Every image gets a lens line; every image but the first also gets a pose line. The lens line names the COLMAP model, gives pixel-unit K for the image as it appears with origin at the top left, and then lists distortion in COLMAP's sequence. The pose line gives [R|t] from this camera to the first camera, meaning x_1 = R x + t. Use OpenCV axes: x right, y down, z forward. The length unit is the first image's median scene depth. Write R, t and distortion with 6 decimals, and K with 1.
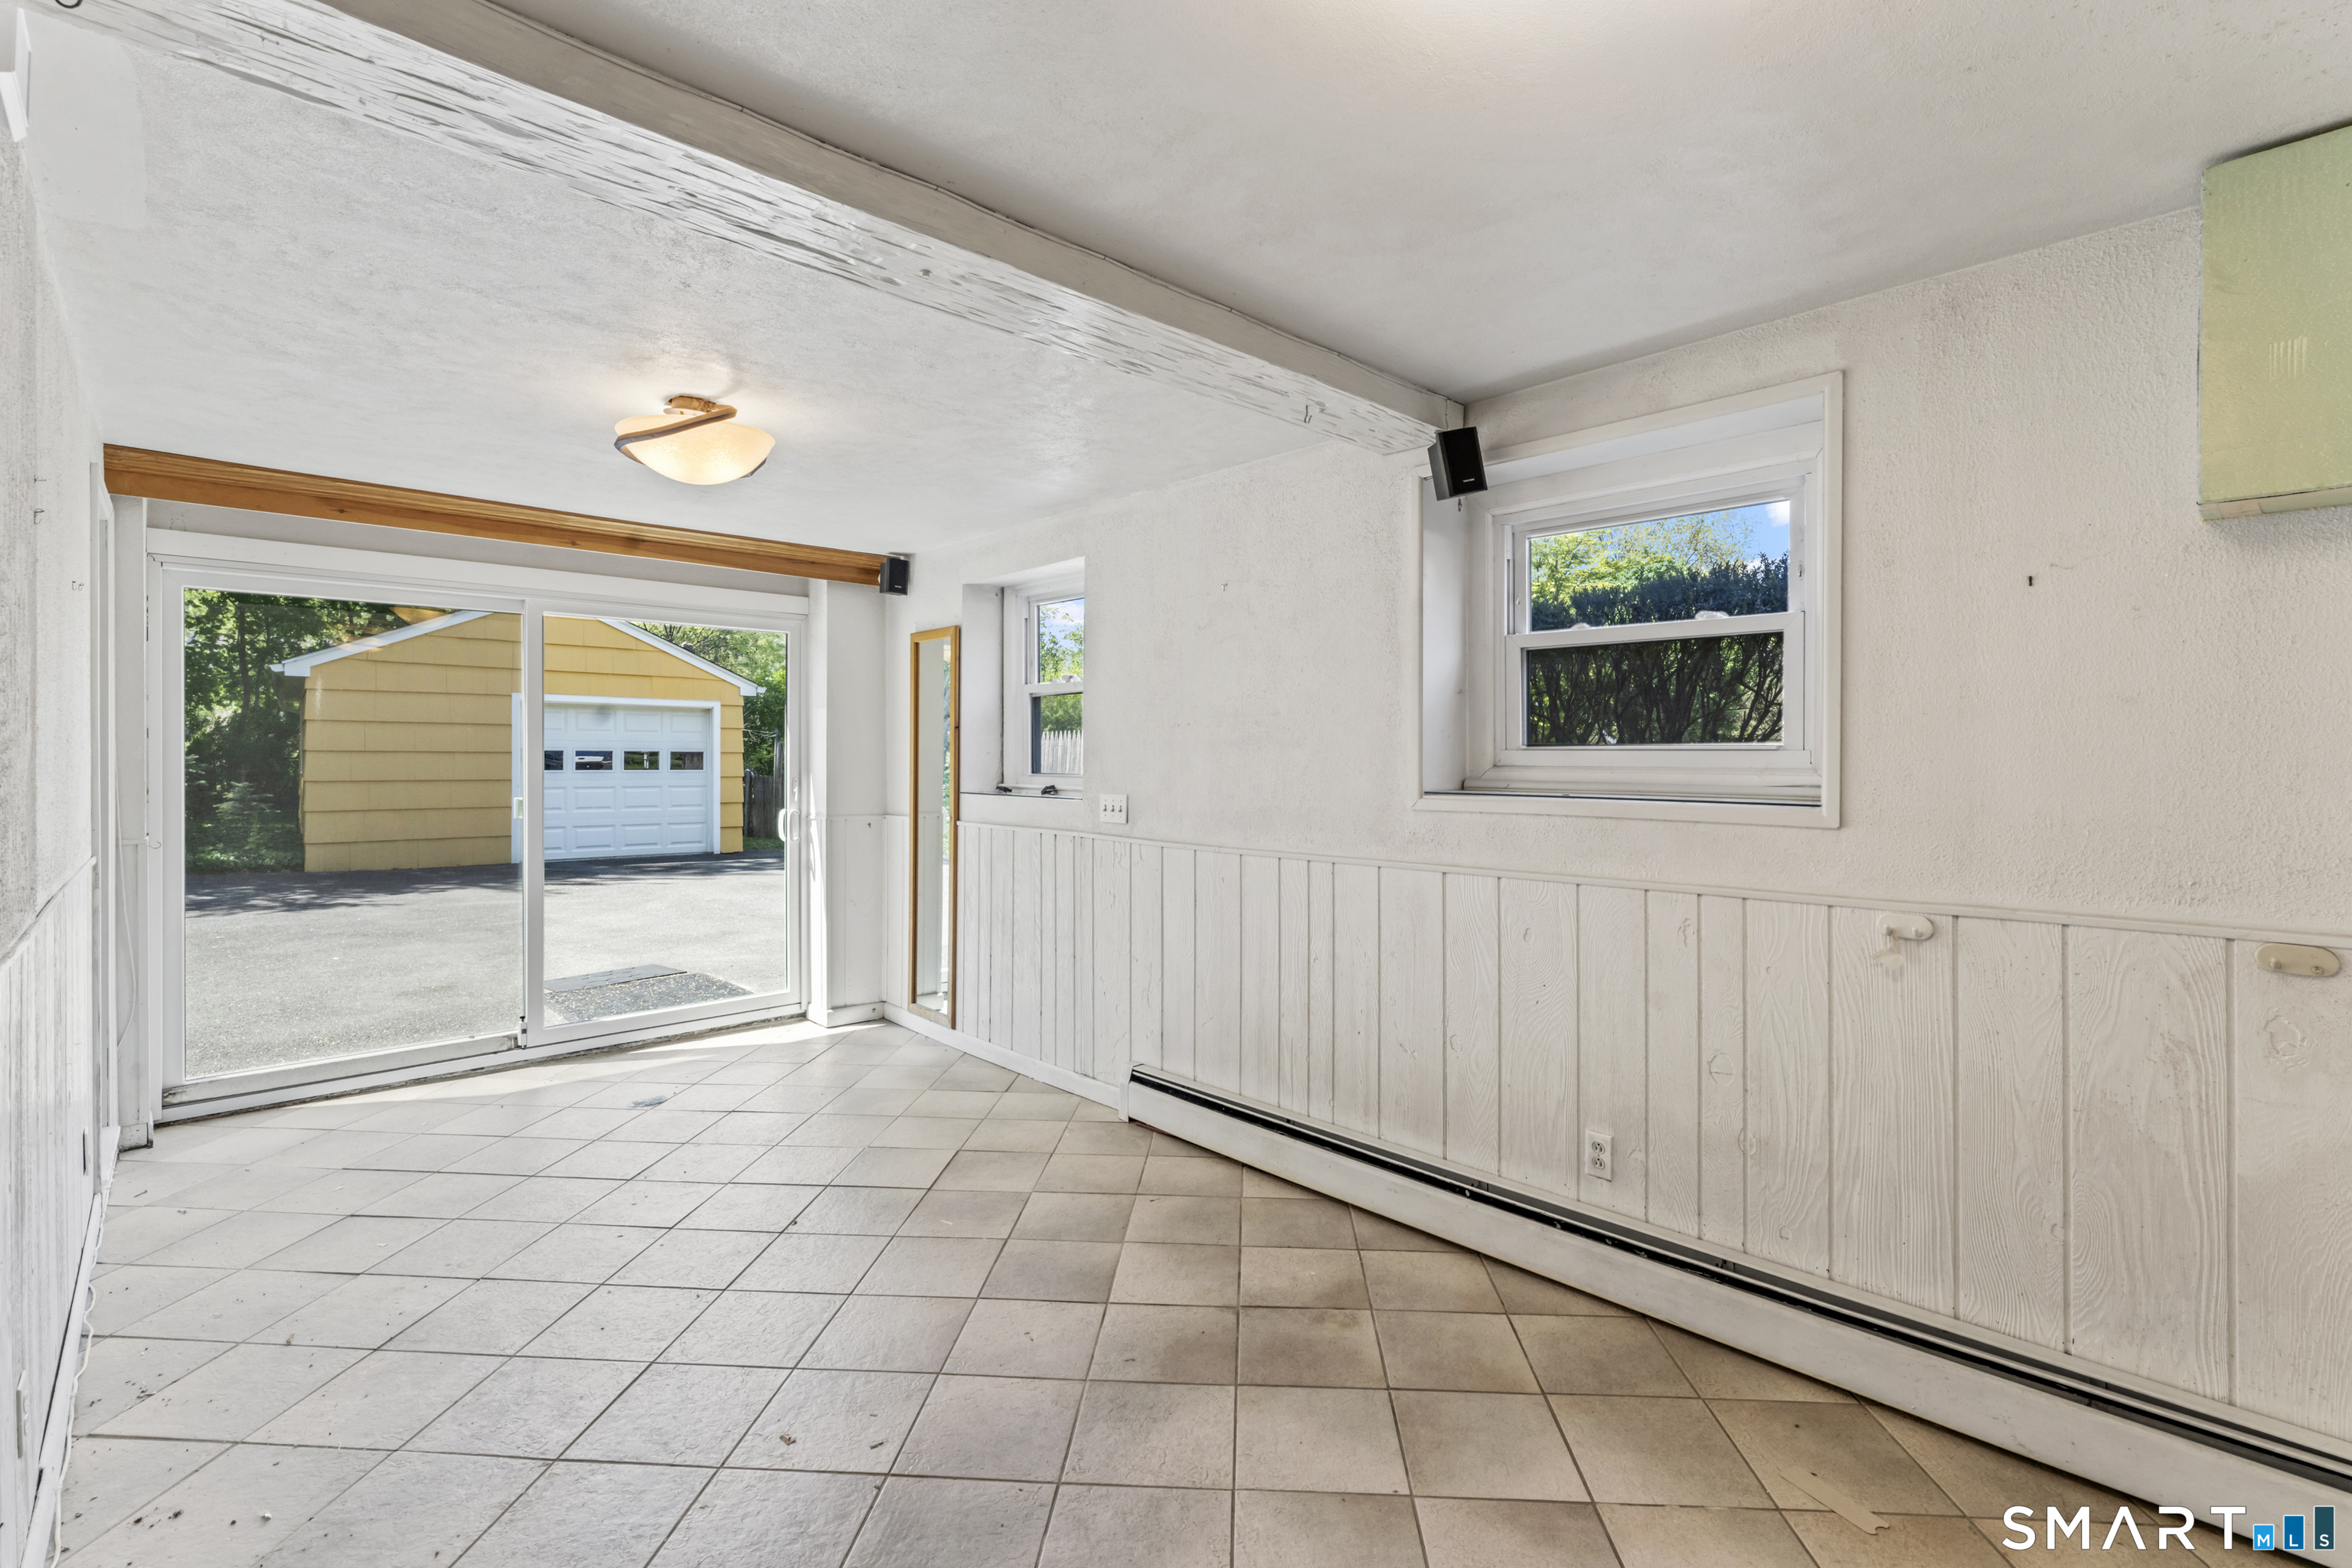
lens RADIAL K [[1058.6, 0, 1177.0], [0, 1058.6, 764.2], [0, 0, 1]] dist [-0.002062, -0.000631]
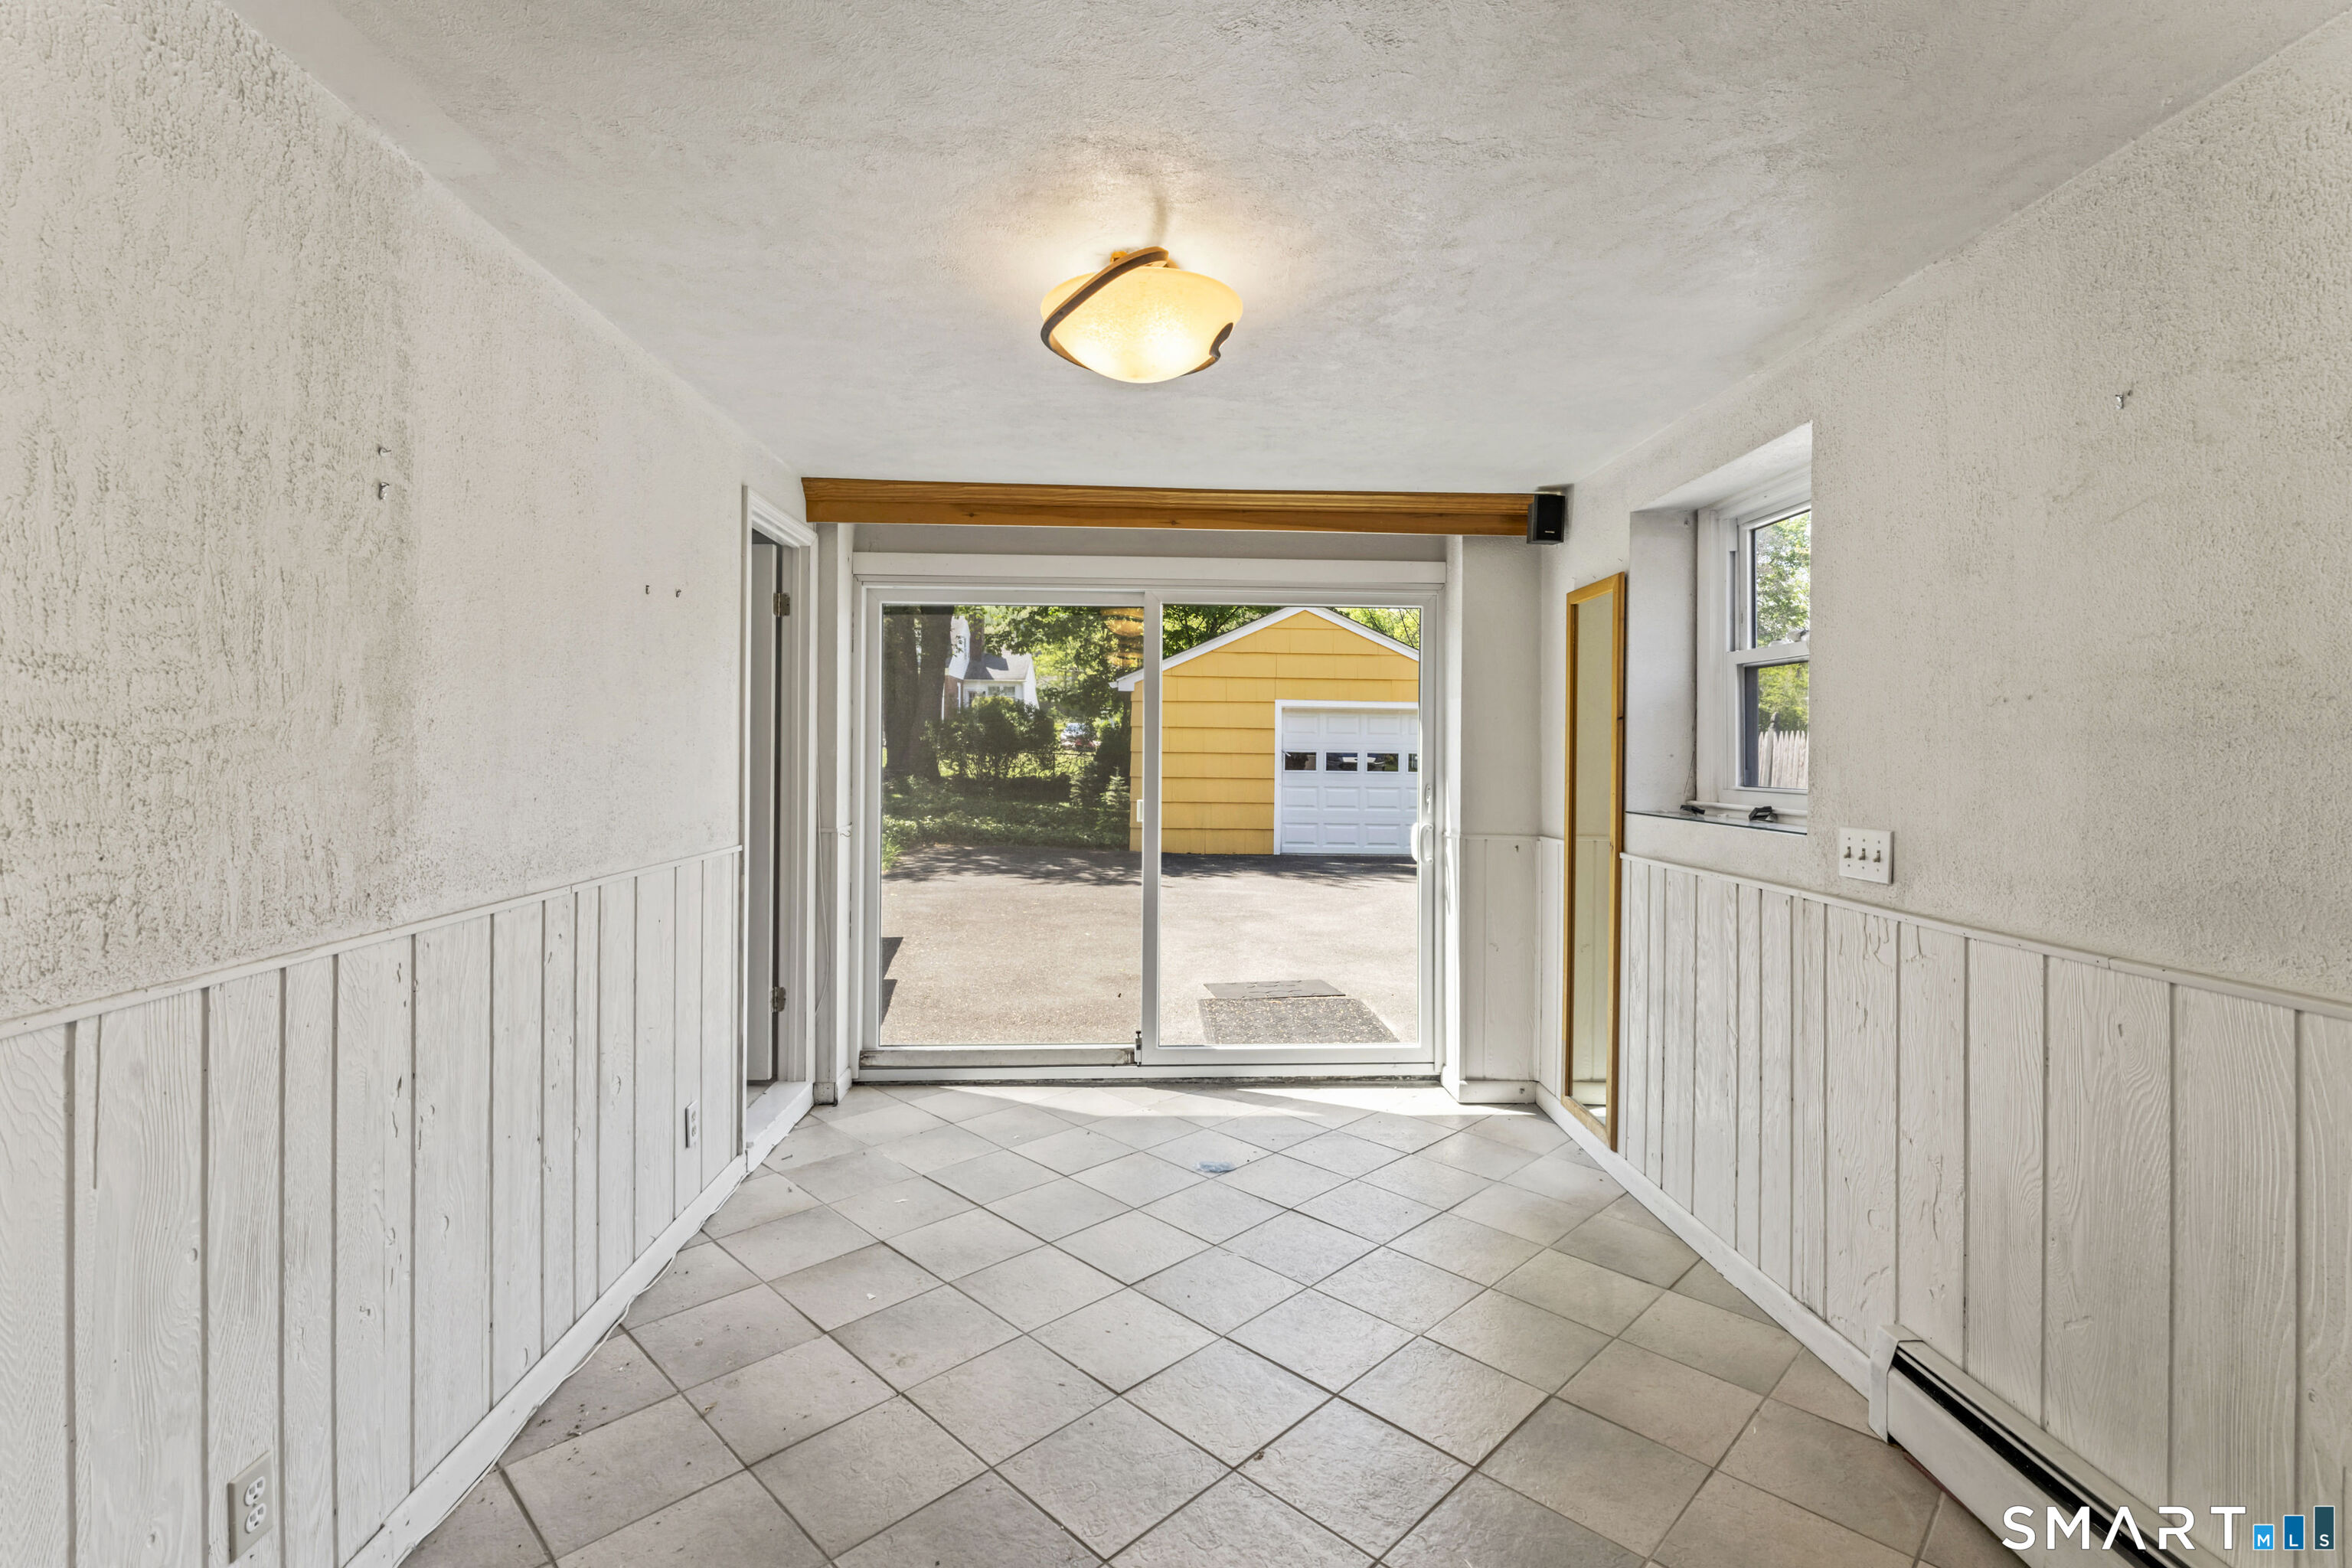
lens RADIAL K [[1058.6, 0, 1187.2], [0, 1058.6, 749.5], [0, 0, 1]] dist [-0.002062, -0.000631]
pose [[0.767912, 0.001039, -0.640555, 0.019183], [-0.011972, 0.999847, -0.012731, -0.001930], [0.640444, 0.017445, 0.767807, 0.282211]]
